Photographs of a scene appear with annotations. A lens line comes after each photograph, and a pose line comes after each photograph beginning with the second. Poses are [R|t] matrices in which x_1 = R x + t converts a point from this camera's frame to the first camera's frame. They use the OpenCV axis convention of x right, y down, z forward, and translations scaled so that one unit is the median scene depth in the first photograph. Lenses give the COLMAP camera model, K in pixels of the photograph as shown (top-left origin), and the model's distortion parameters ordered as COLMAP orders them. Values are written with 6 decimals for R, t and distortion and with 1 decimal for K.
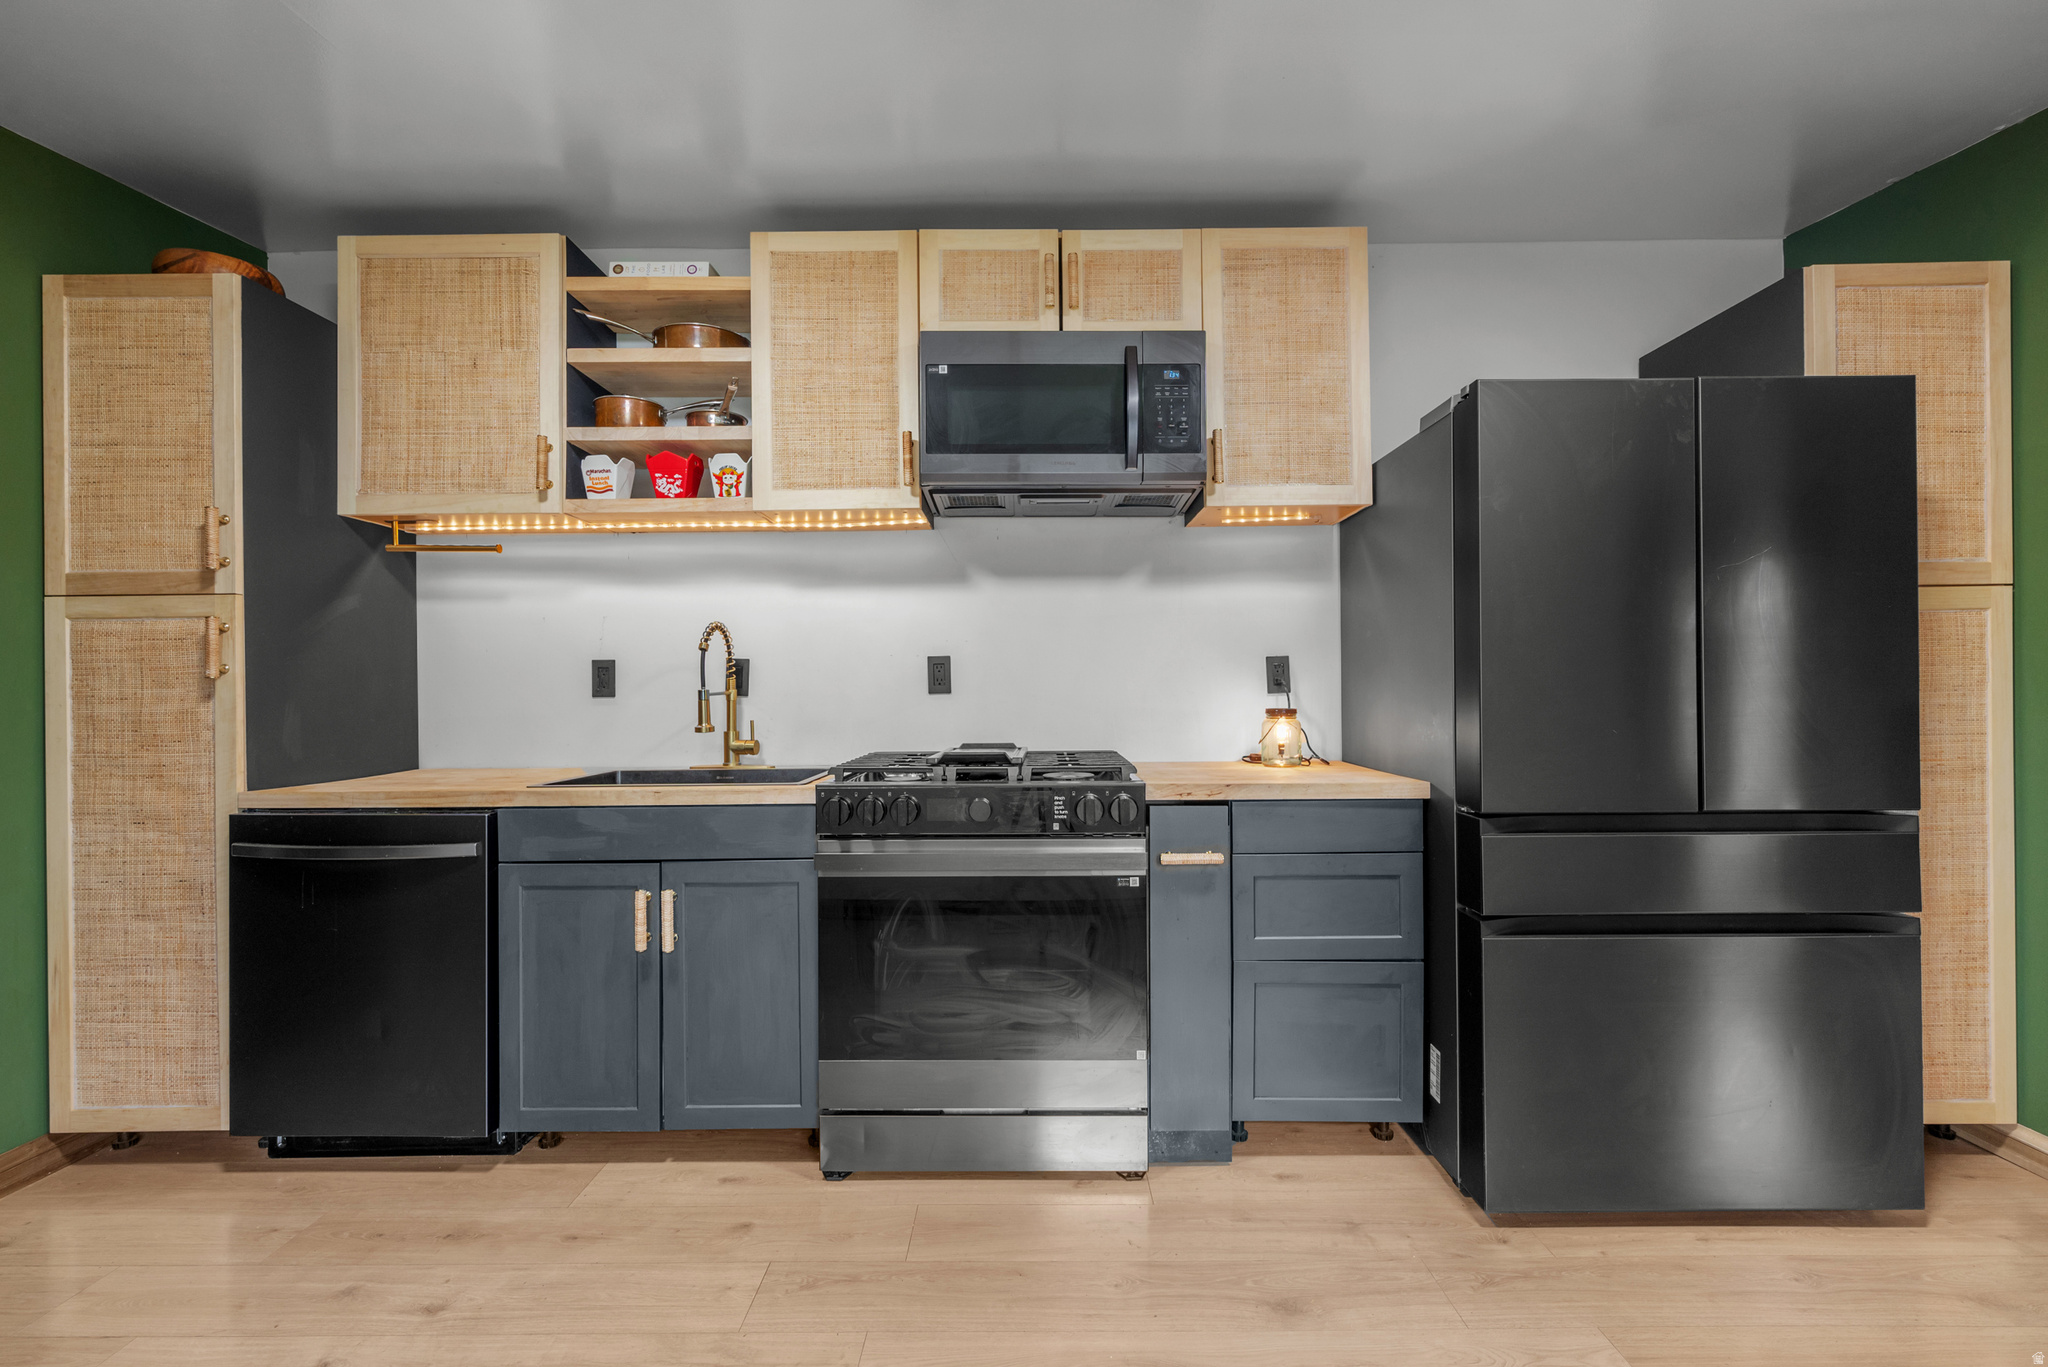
lens RADIAL K [[899.7, 0, 1026.7], [0, 899.7, 682.0], [0, 0, 1]] dist [-0.001099, -0.000393]
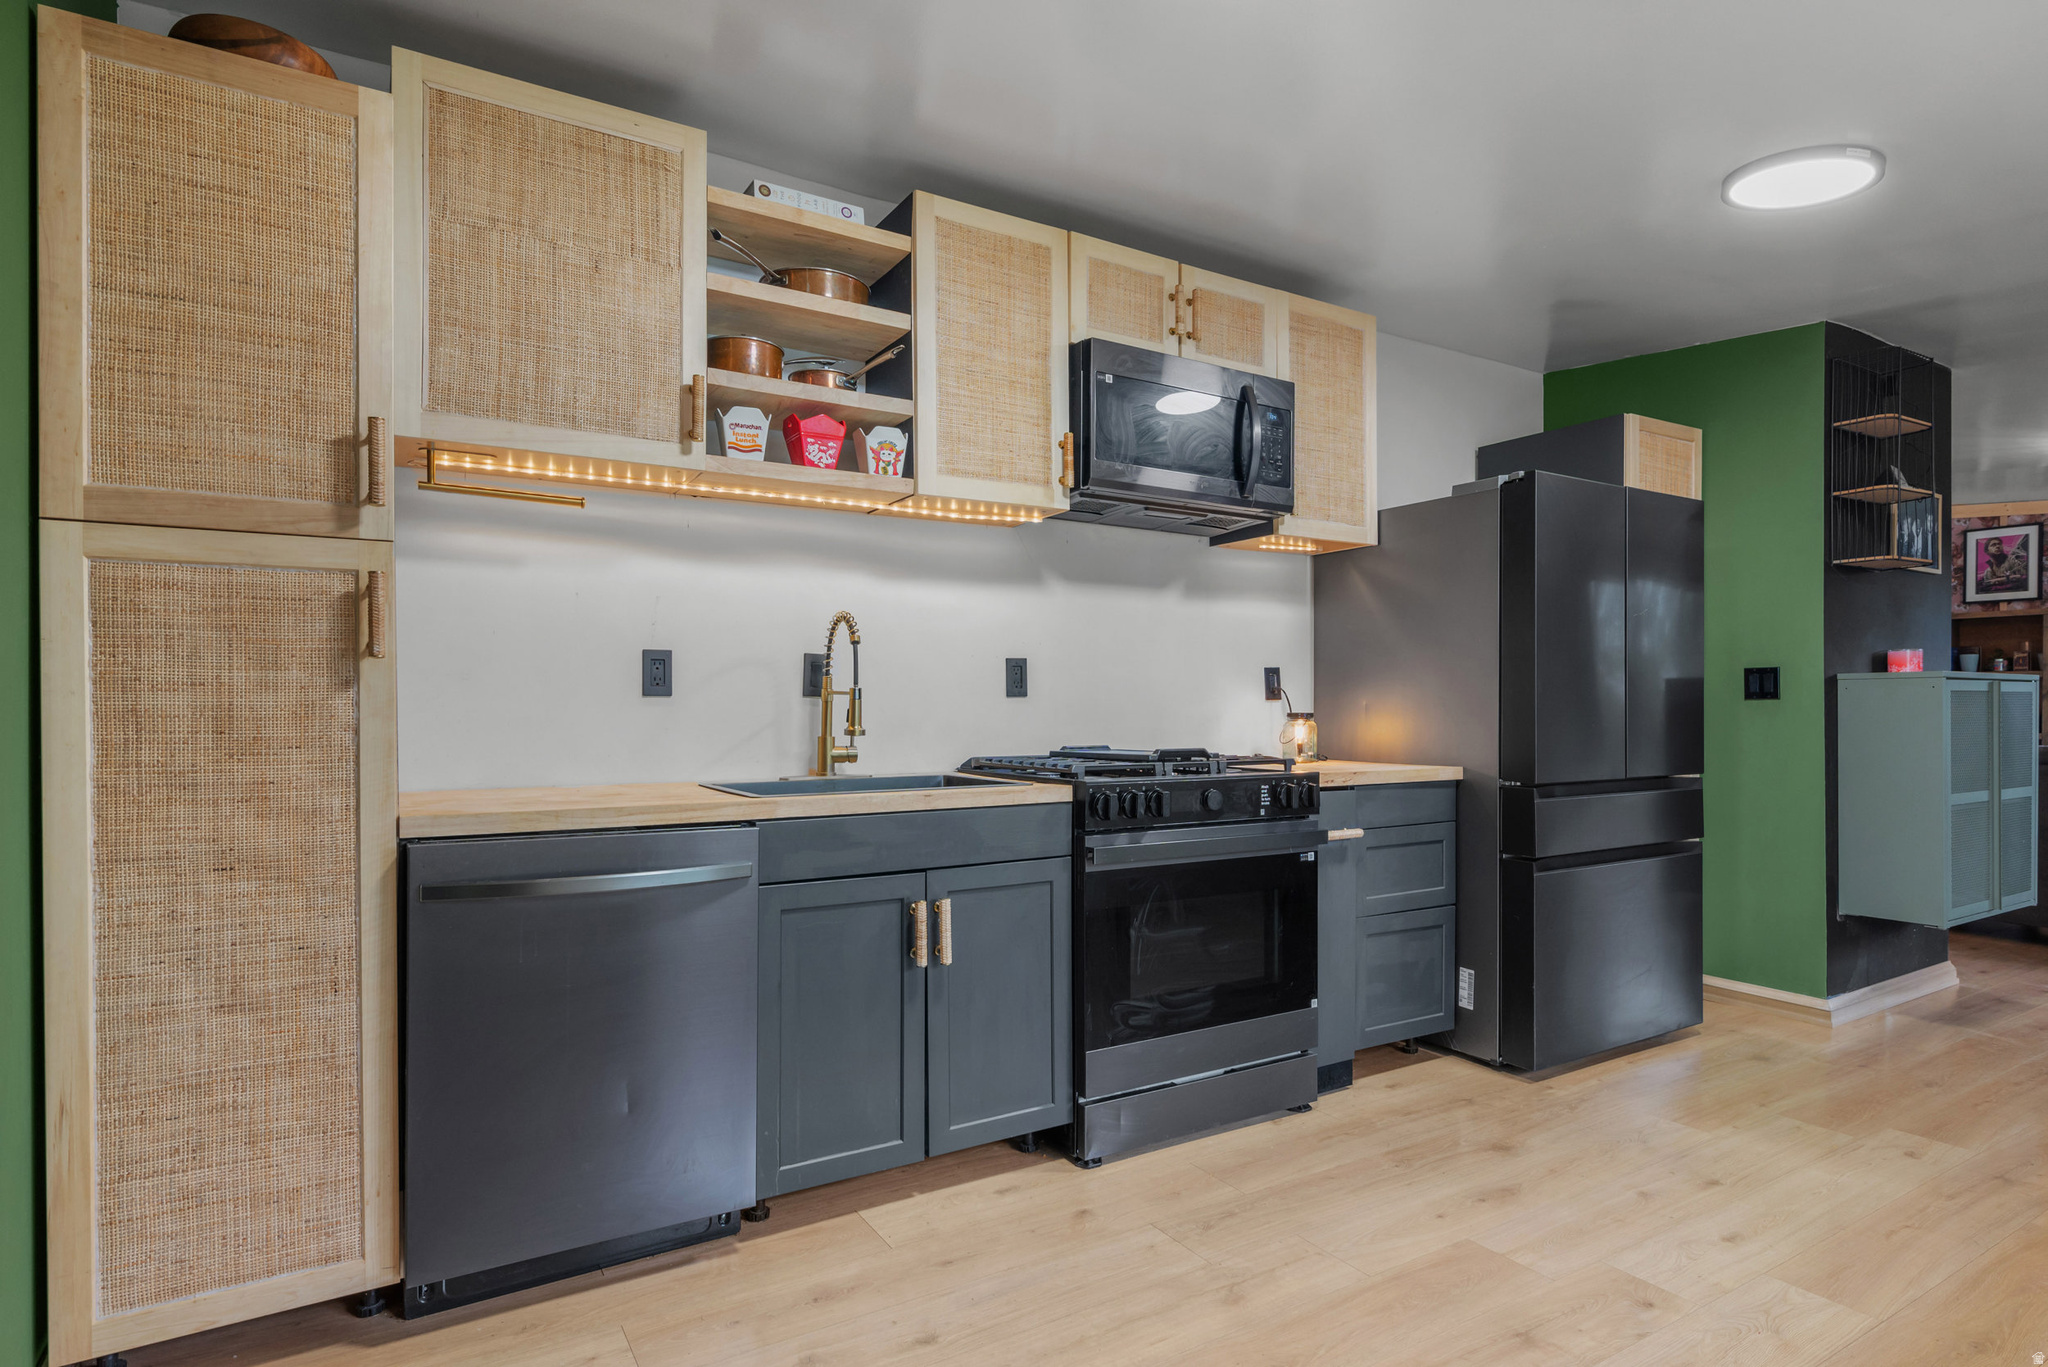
lens RADIAL K [[1096.8, 0, 1024.2], [0, 1096.8, 708.8], [0, 0, 1]] dist [-0.002426, 0.000552]
pose [[0.849237, 0.006918, 0.527967, -0.909003], [-0.010003, 0.999946, 0.002988, 0.028092], [-0.527918, -0.007819, 0.849260, -0.013329]]
